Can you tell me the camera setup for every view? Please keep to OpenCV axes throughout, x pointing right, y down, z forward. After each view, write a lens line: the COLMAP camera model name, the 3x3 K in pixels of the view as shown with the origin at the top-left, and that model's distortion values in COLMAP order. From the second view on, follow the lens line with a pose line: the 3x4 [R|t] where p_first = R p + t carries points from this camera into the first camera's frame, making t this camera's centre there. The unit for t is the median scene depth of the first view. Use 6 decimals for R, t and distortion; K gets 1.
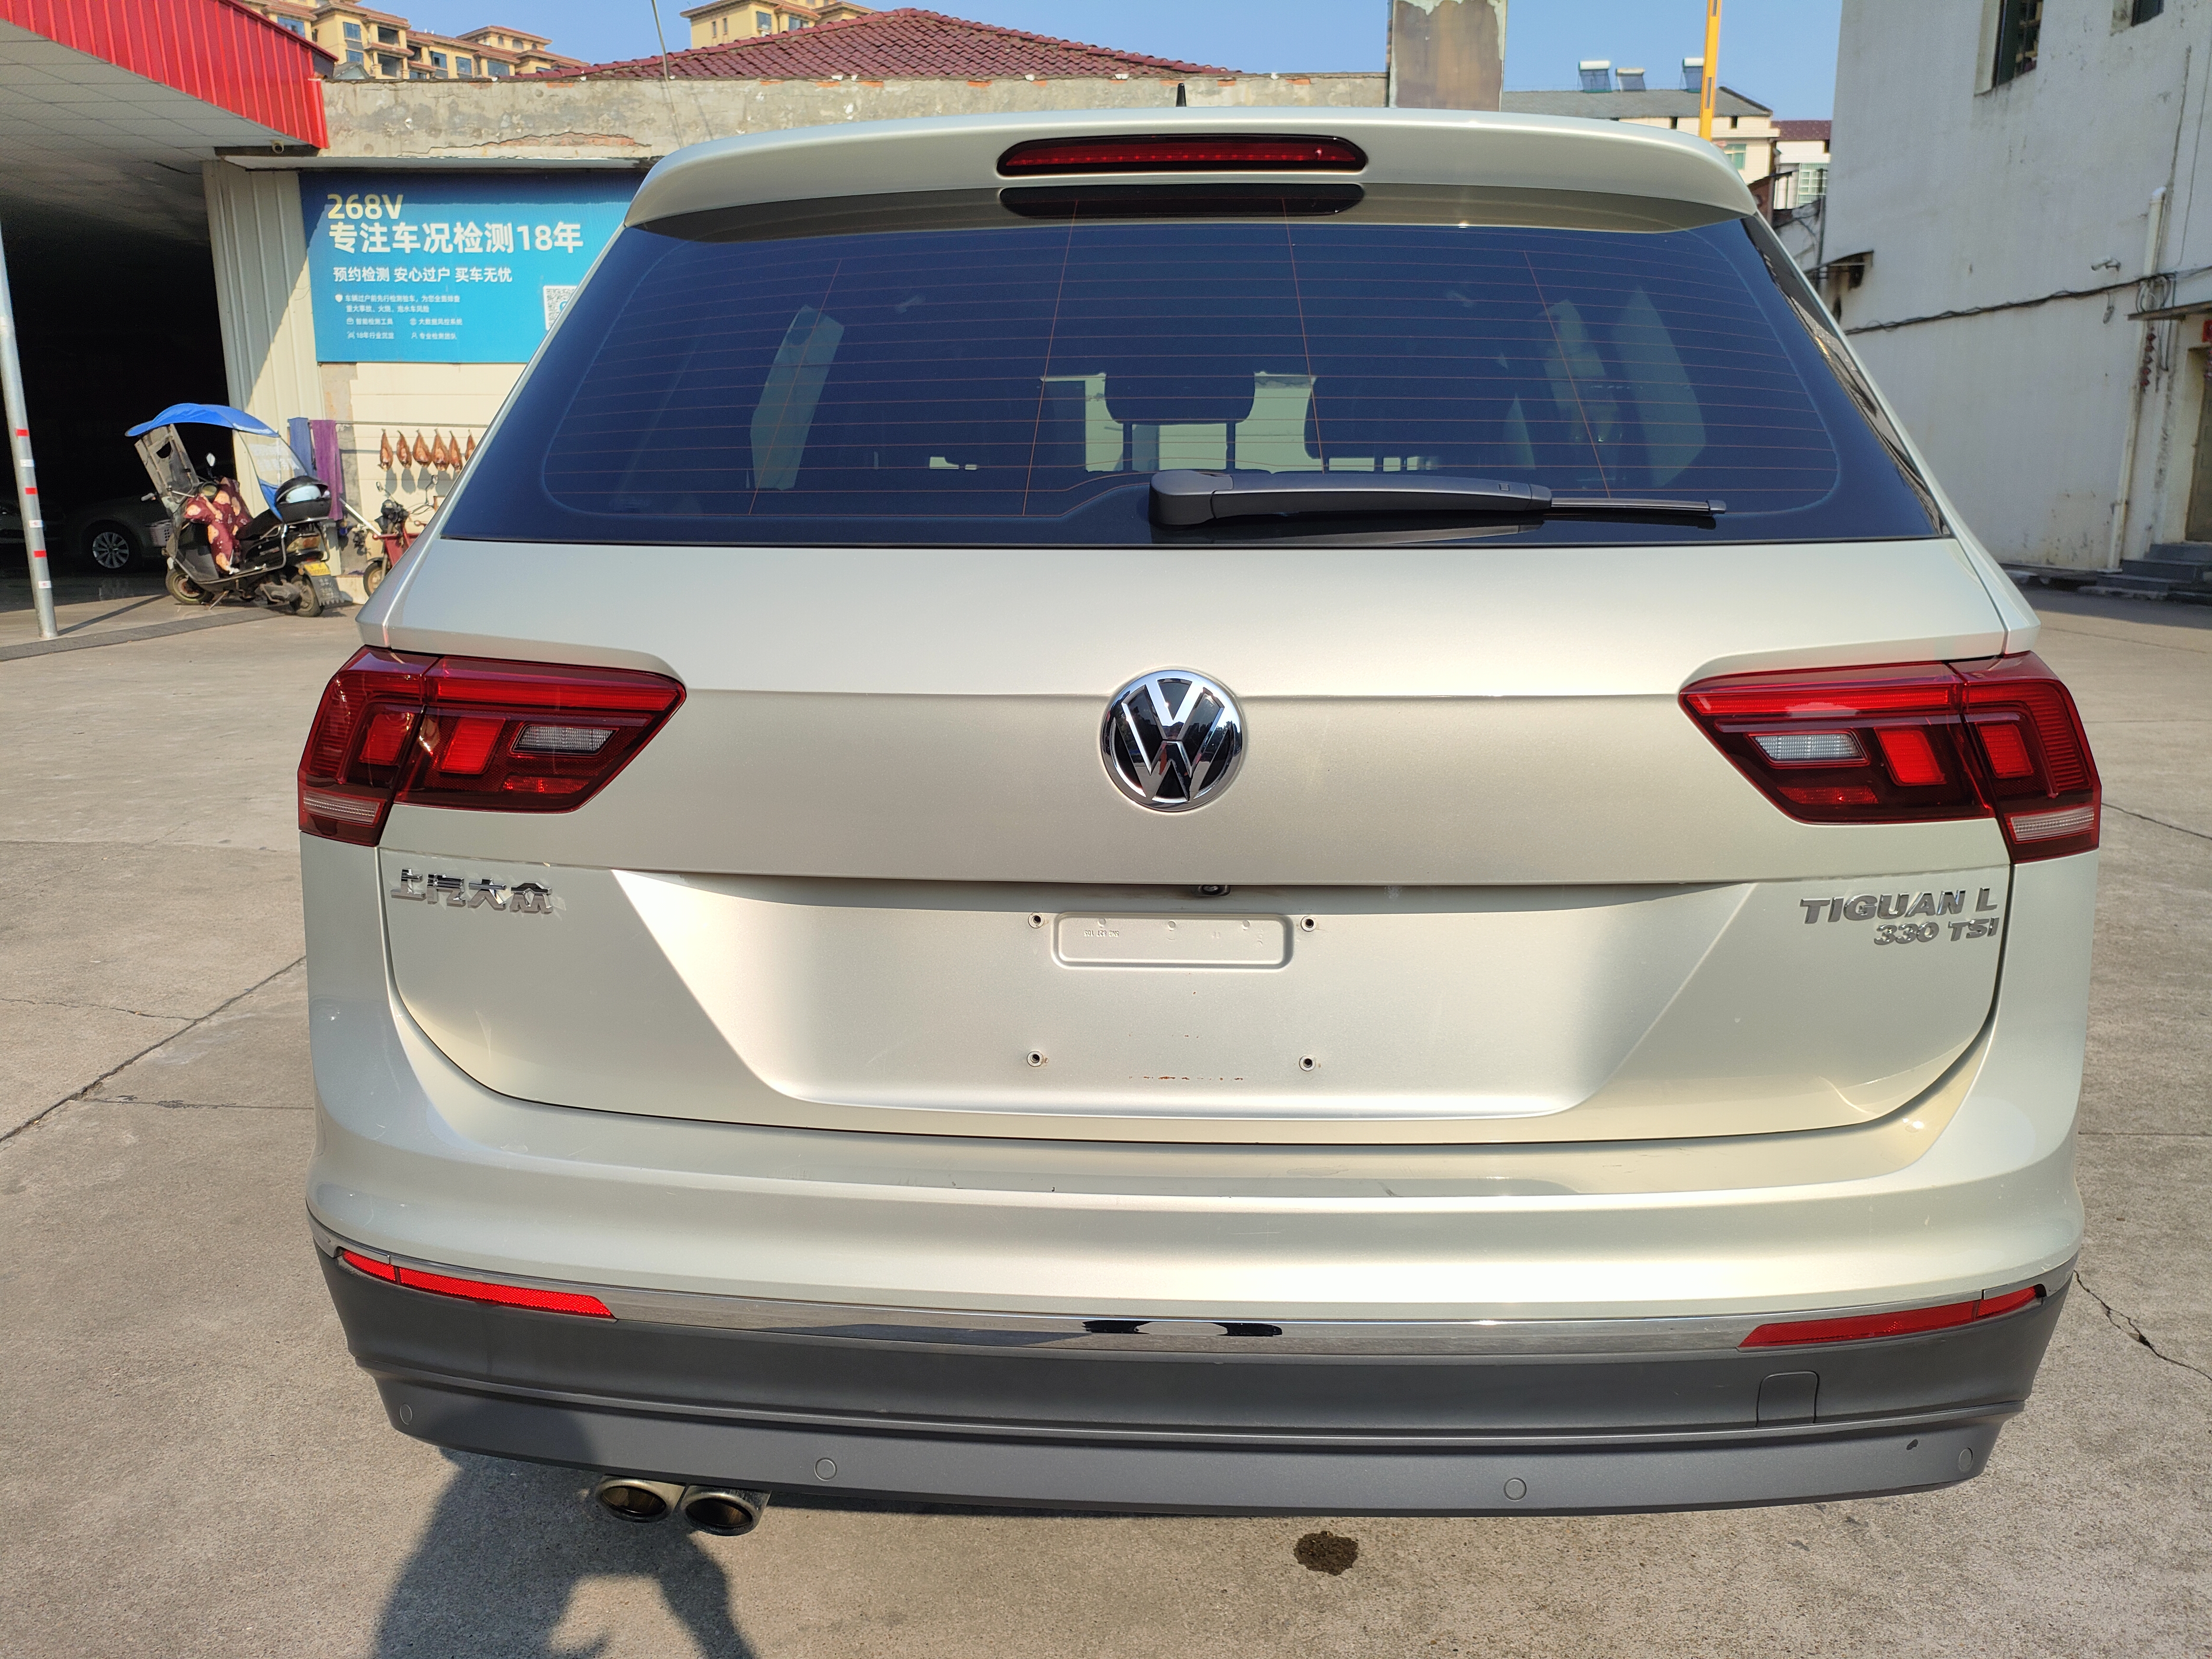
lens RADIAL K [[1622.8, 0, 1114.5], [0, 1622.8, 843.7], [0, 0, 1]] dist [0.035235, -0.028566]
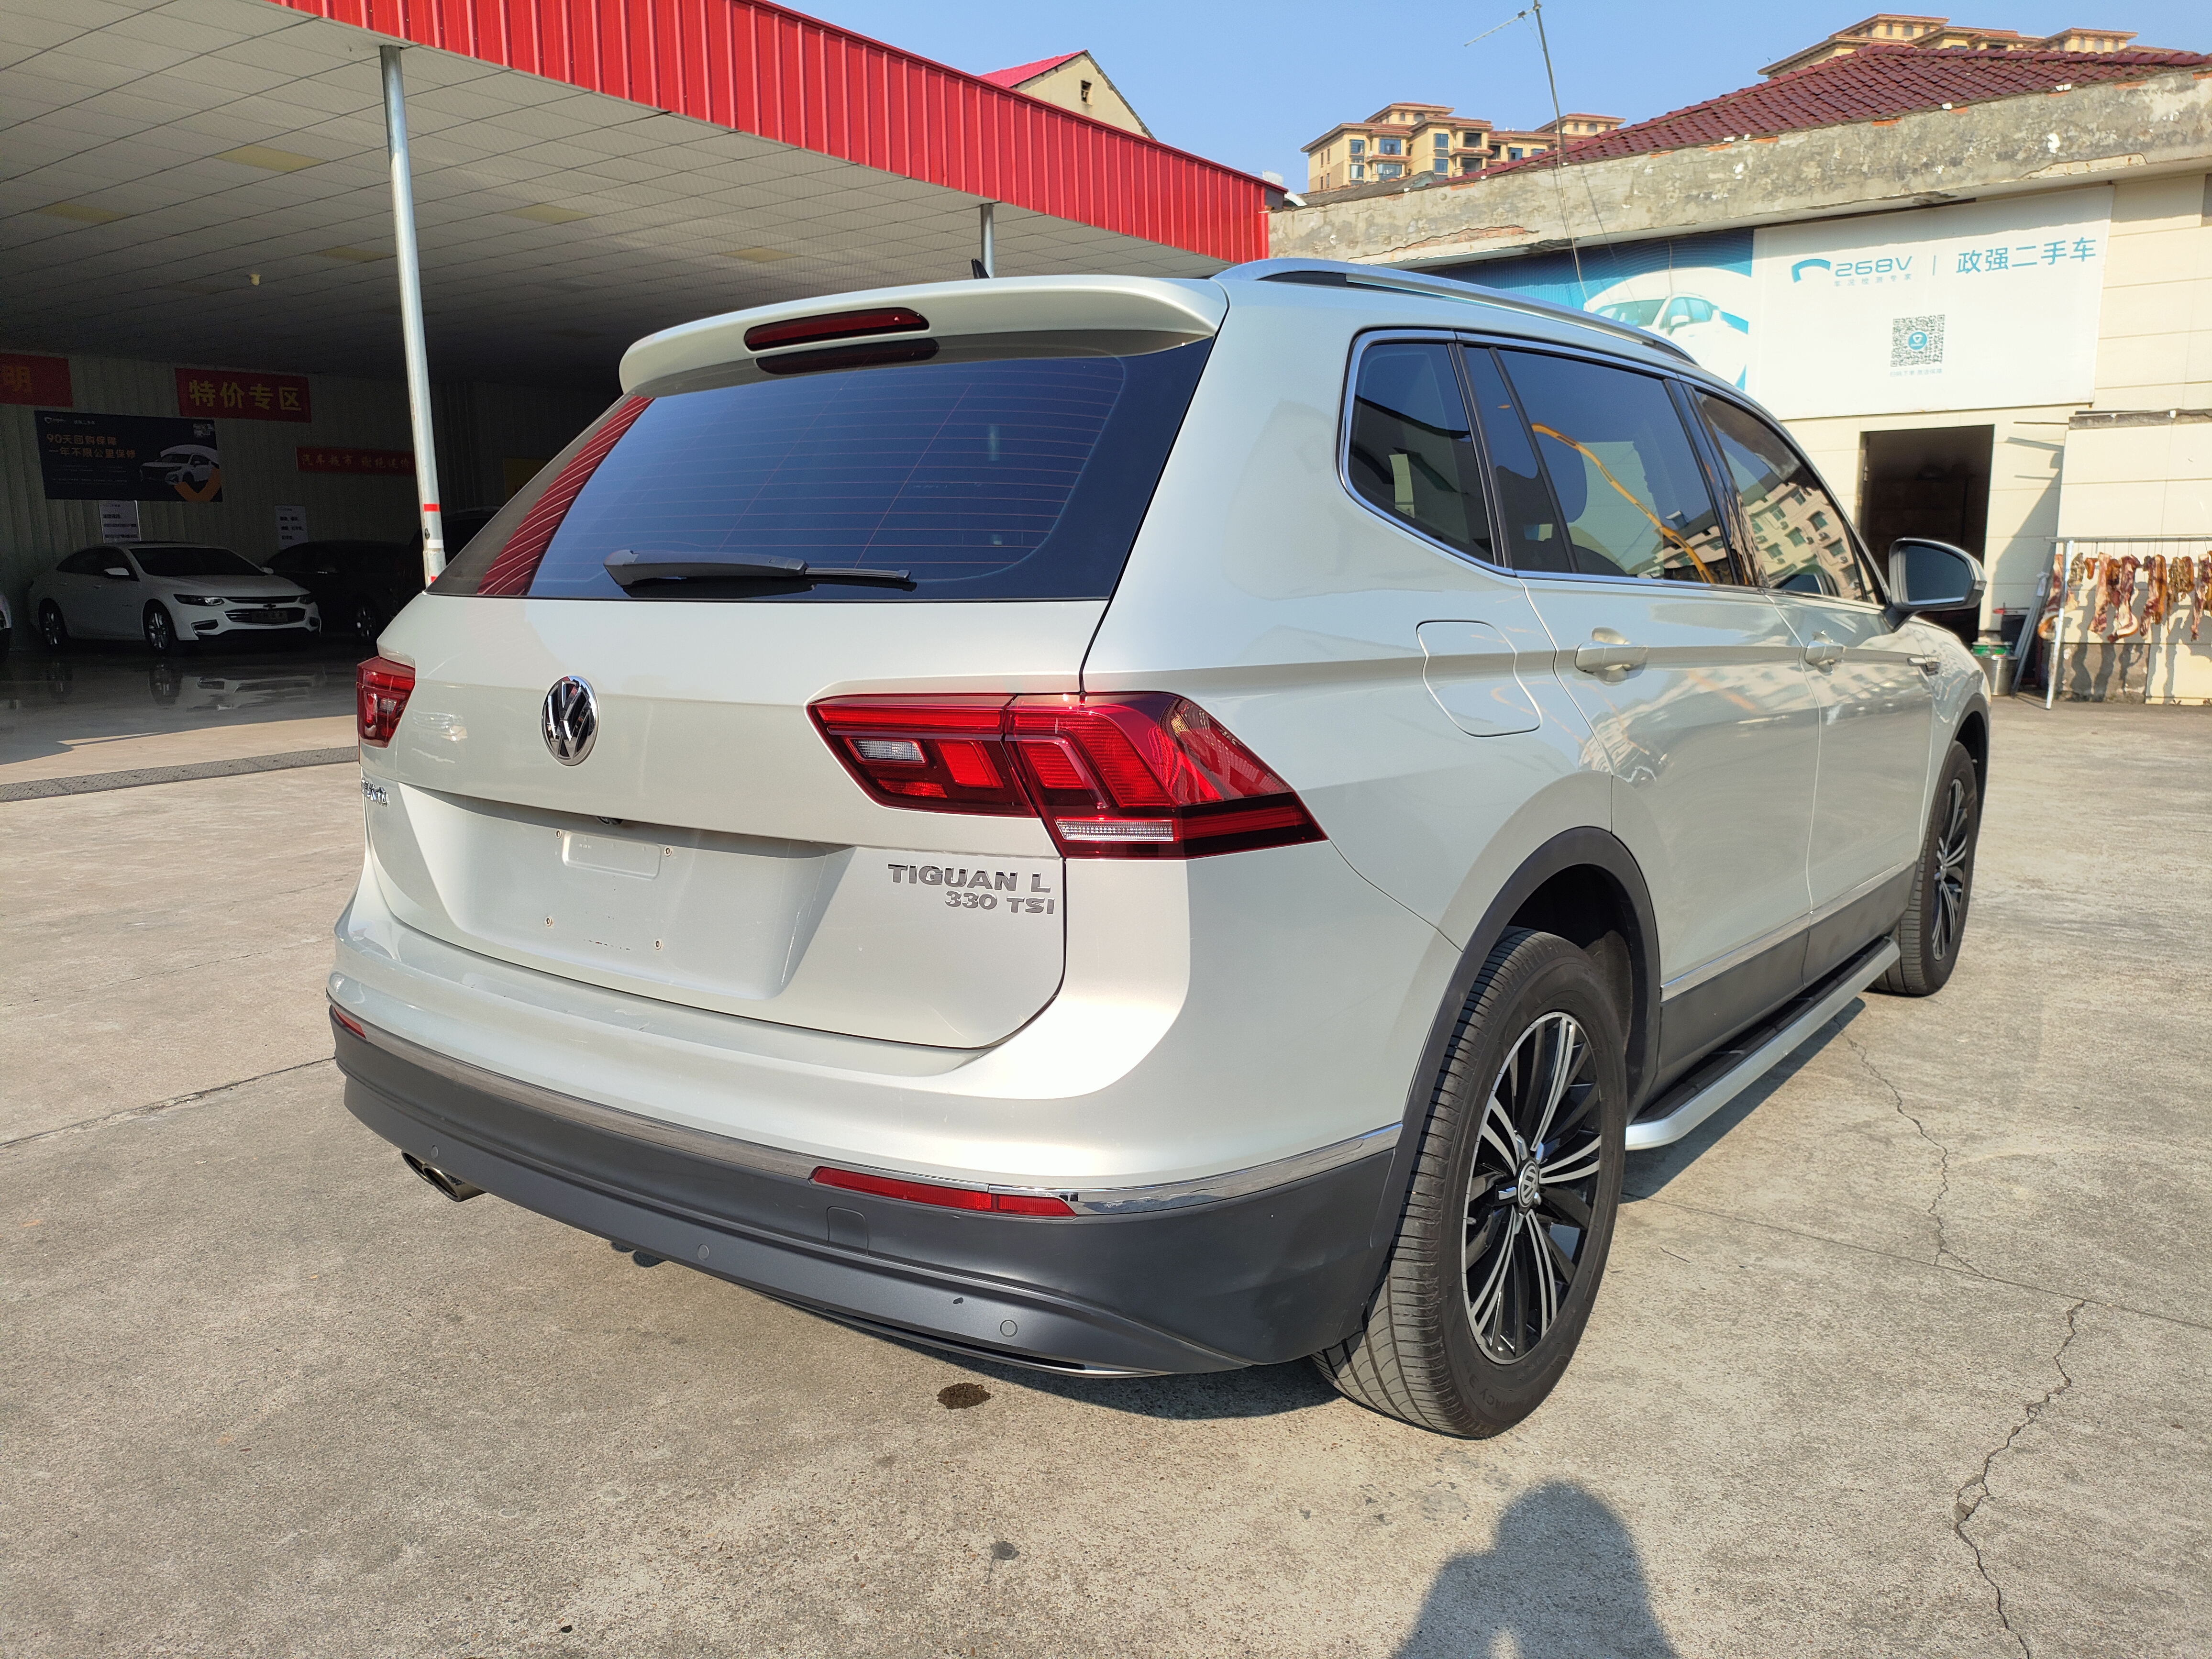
lens RADIAL K [[1622.8, 0, 1096.6], [0, 1622.8, 835.1], [0, 0, 1]] dist [0.035235, -0.028566]
pose [[0.823039, 0.088737, -0.561010, 0.108144], [-0.112772, 0.993586, -0.008284, 0.000204], [0.556677, 0.070084, 0.827768, -0.001939]]
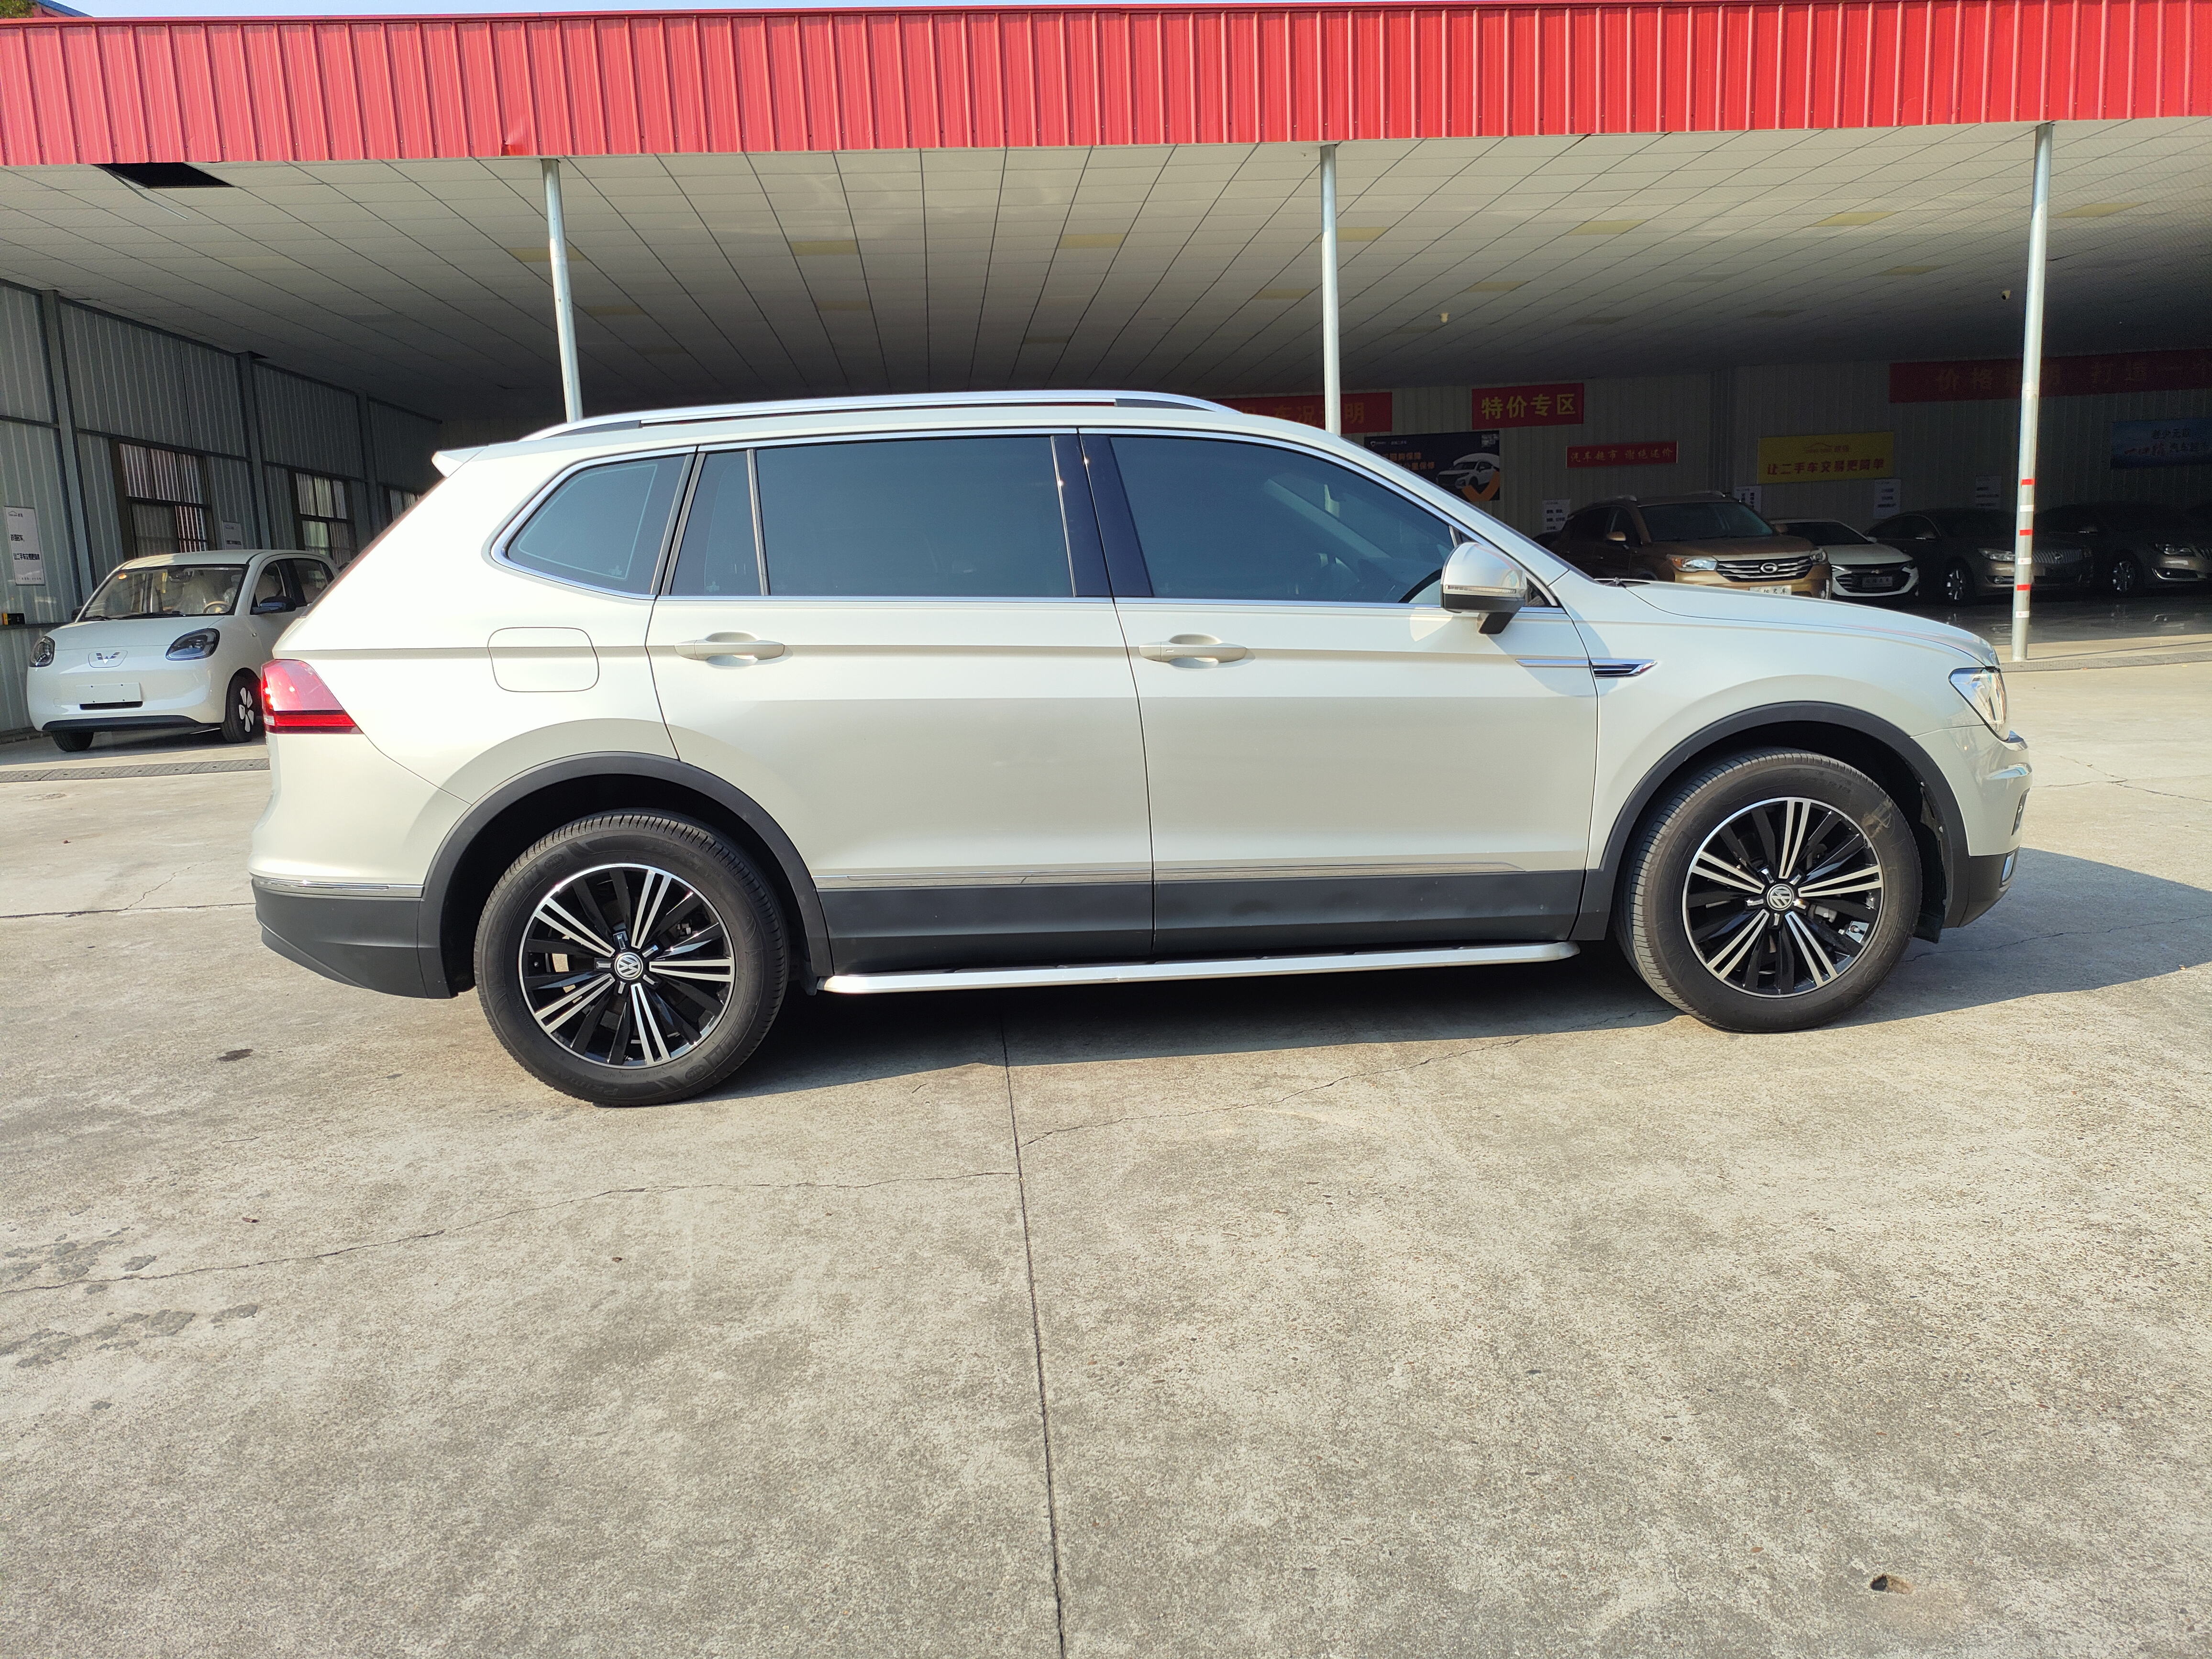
lens RADIAL K [[1622.8, 0, 1112.8], [0, 1622.8, 845.1], [0, 0, 1]] dist [0.035235, -0.028566]
pose [[0.117834, 0.161386, -0.979831, 0.305805], [-0.171548, 0.975179, 0.139990, -0.038558], [0.978103, 0.151592, 0.142595, 0.177176]]
